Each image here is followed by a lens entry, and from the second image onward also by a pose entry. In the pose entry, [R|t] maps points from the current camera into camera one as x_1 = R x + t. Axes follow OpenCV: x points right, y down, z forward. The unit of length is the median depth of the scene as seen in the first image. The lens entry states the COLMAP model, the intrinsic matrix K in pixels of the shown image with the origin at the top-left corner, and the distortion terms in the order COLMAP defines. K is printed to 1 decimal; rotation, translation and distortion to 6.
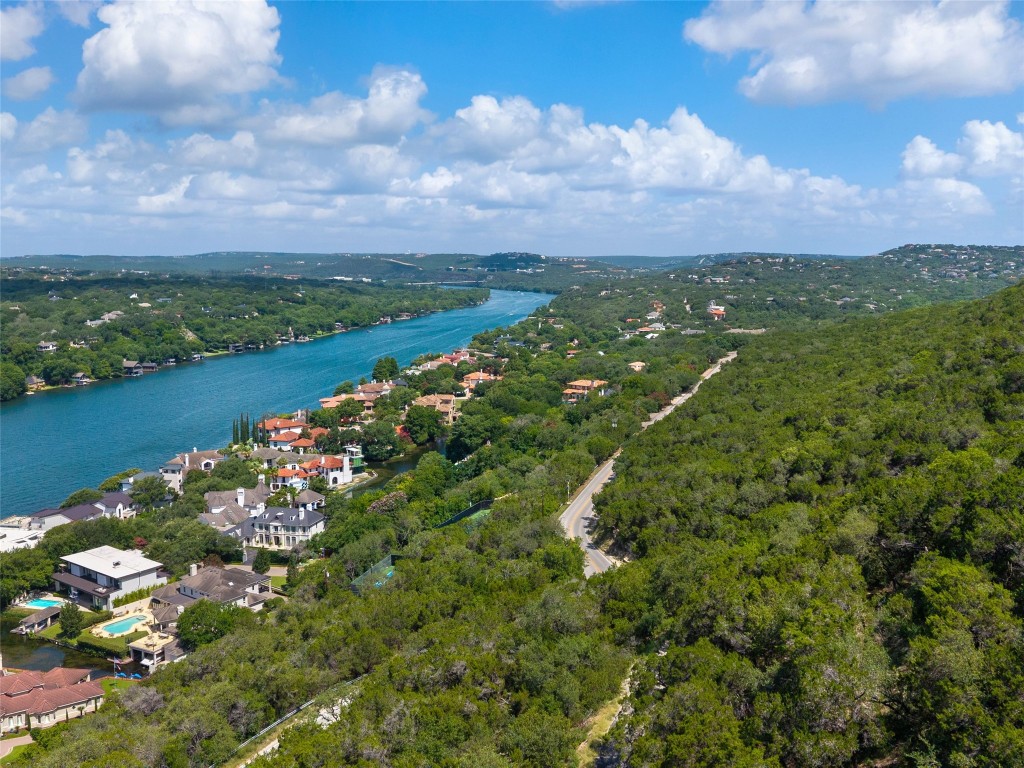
lens RADIAL K [[895.3, 0, 512.0], [0, 895.3, 384.0], [0, 0, 1]] dist [0.114729, -0.205477]
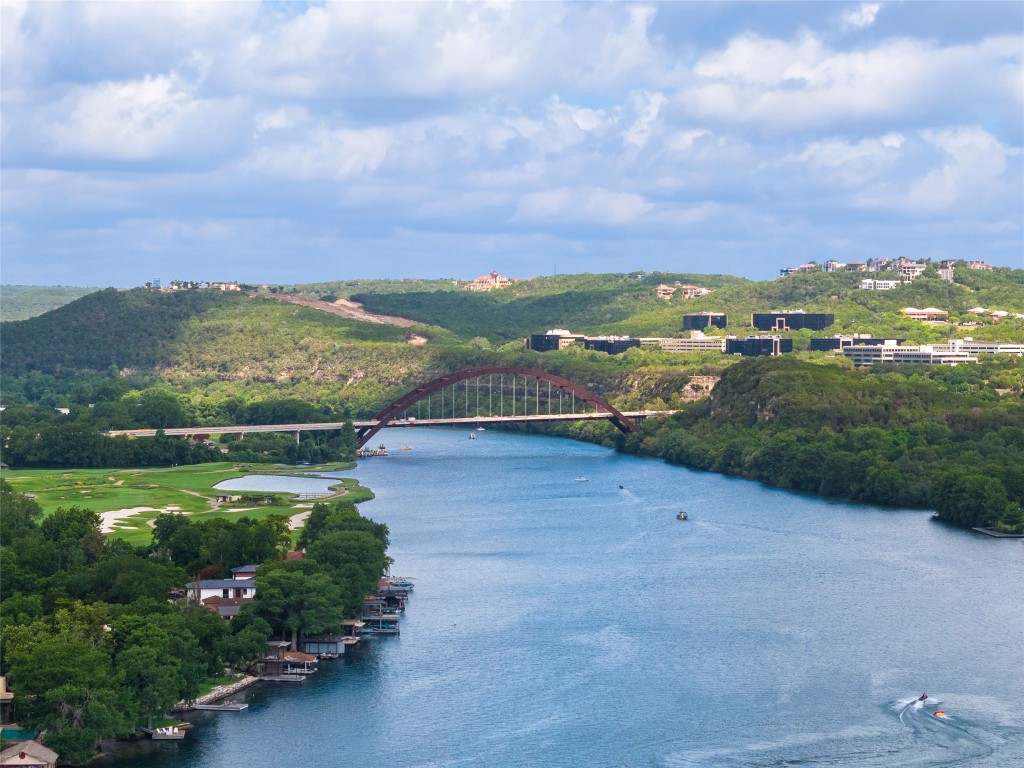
lens RADIAL K [[2704.9, 0, 512.0], [0, 2704.9, 384.0], [0, 0, 1]] dist [0.019576, -0.716988]
pose [[0.985597, 0.004668, -0.169047, 0.133421], [-0.023724, 0.993550, -0.110886, -0.349922], [0.167439, 0.113300, 0.979350, 2.775312]]
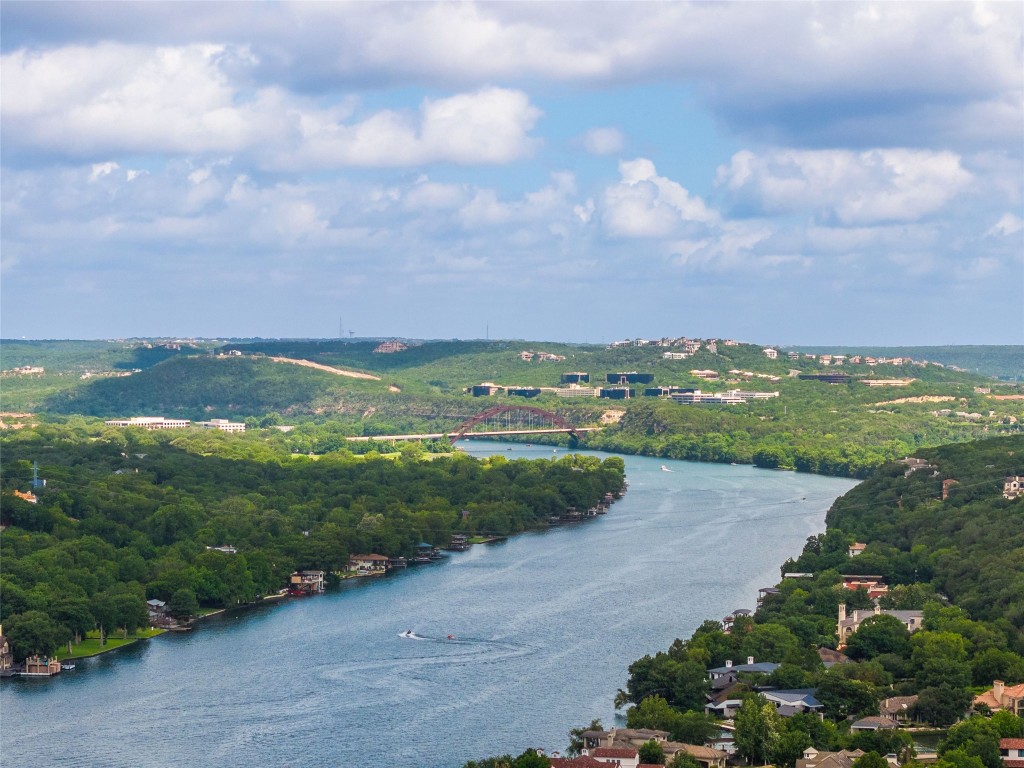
lens RADIAL K [[2704.9, 0, 512.0], [0, 2704.9, 384.0], [0, 0, 1]] dist [0.019576, -0.716988]
pose [[0.998649, 0.001360, -0.051948, -0.054509], [-0.007853, 0.992126, -0.125000, -0.051619], [0.051369, 0.125239, 0.990796, 0.204792]]
